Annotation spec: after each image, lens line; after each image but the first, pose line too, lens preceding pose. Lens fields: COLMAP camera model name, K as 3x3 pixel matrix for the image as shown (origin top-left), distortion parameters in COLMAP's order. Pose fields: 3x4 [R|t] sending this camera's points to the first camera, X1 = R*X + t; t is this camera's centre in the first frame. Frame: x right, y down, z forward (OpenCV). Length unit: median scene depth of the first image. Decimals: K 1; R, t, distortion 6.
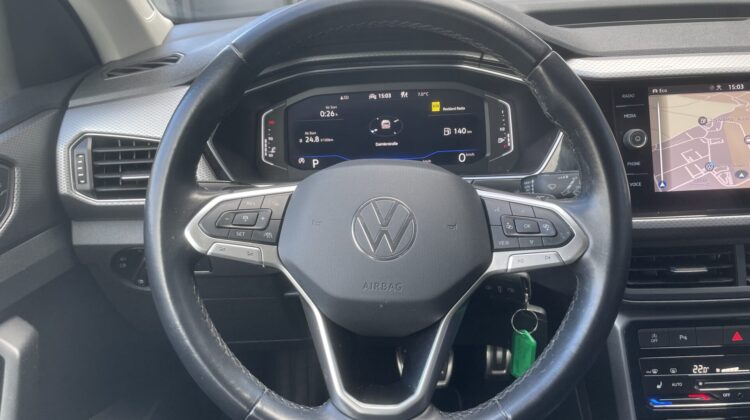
lens RADIAL K [[569.8, 0, 384.5], [0, 569.8, 204.5], [0, 0, 1]] dist [0.064939, -0.103931]
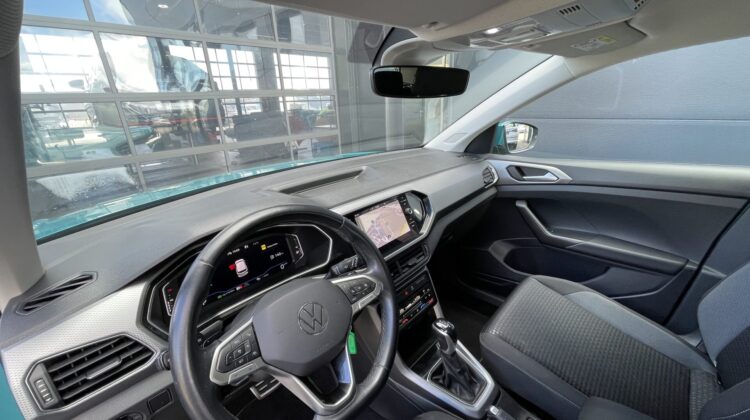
lens RADIAL K [[303.7, 0, 371.3], [0, 303.7, 208.7], [0, 0, 1]] dist [-0.003802, 0.000115]
pose [[0.689517, -0.239078, 0.683672, -0.371966], [0.333659, 0.942669, -0.006863, -0.184129], [-0.642836, 0.232845, 0.729757, -0.027510]]
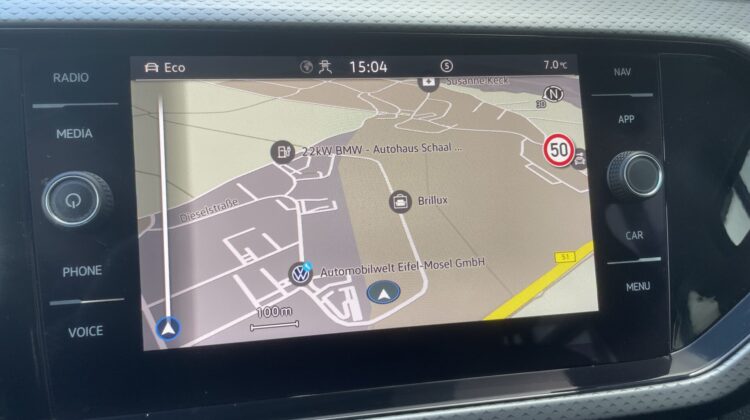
lens RADIAL K [[569.8, 0, 368.5], [0, 569.8, 203.7], [0, 0, 1]] dist [0.064939, -0.103931]
pose [[0.979949, -0.001564, 0.199243, 0.505065], [0.014093, 0.998009, -0.061478, -0.082956], [-0.198750, 0.063053, 0.978020, 0.592079]]
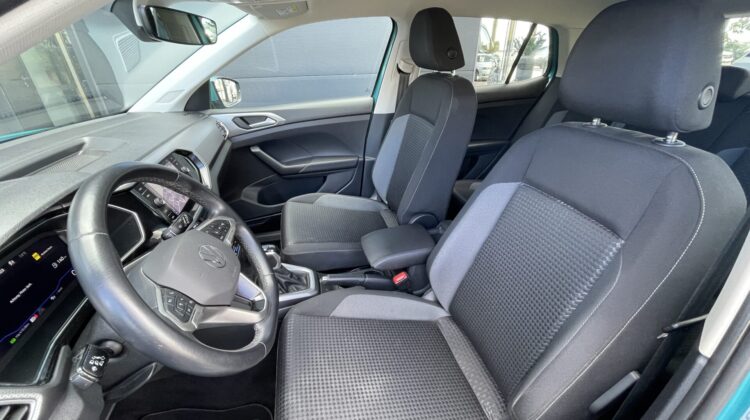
lens RADIAL K [[303.7, 0, 373.9], [0, 303.7, 207.4], [0, 0, 1]] dist [-0.003802, 0.000115]
pose [[-0.257316, -0.405435, 0.877161, -0.792217], [0.442872, 0.757304, 0.479953, -0.278677], [-0.858867, 0.511969, -0.015311, 0.279398]]
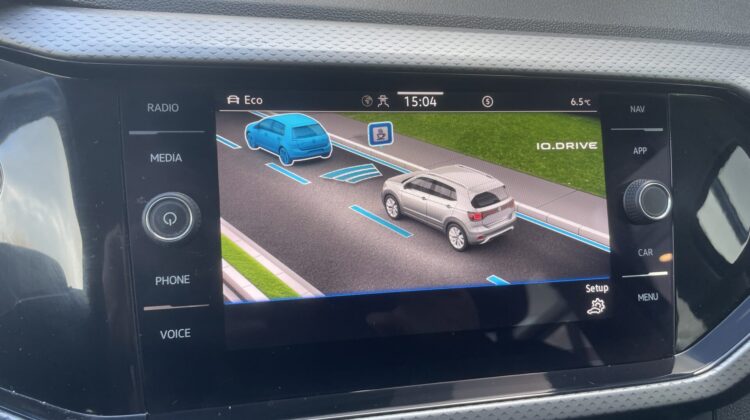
lens RADIAL K [[569.8, 0, 381.6], [0, 569.8, 207.8], [0, 0, 1]] dist [0.064939, -0.103931]
pose [[0.969351, 0.013586, 0.245305, 0.449745], [0.000186, 0.998429, -0.056032, -0.092812], [-0.245681, 0.054360, 0.967825, 0.554314]]
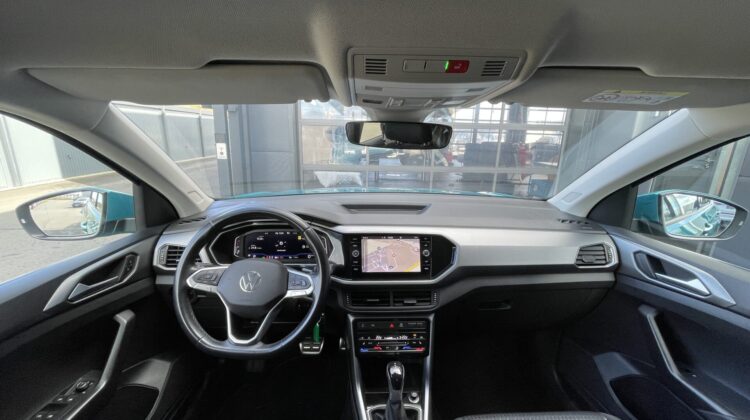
lens RADIAL K [[303.7, 0, 376.4], [0, 303.7, 209.5], [0, 0, 1]] dist [-0.003802, 0.000115]
pose [[0.997938, 0.044981, 0.045788, 0.433337], [-0.034931, 0.979070, -0.200502, -0.025461], [-0.053849, 0.198489, 0.978623, -0.551583]]
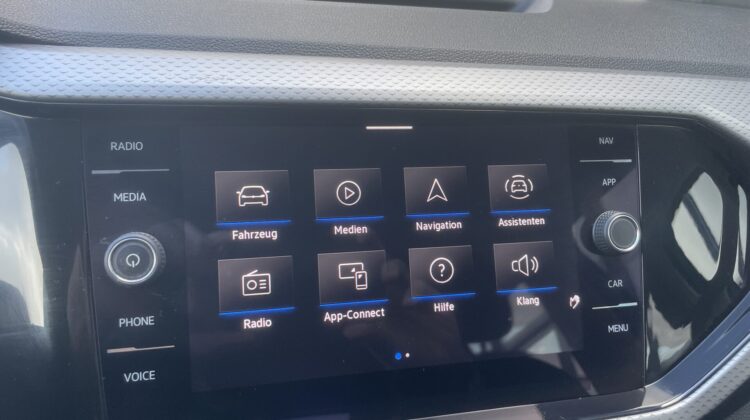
lens RADIAL K [[569.8, 0, 377.5], [0, 569.8, 212.0], [0, 0, 1]] dist [0.064939, -0.103931]
pose [[0.964337, 0.009403, 0.264509, 0.460696], [0.007260, 0.998053, -0.061948, -0.112668], [-0.264576, 0.061659, 0.962392, 0.552351]]
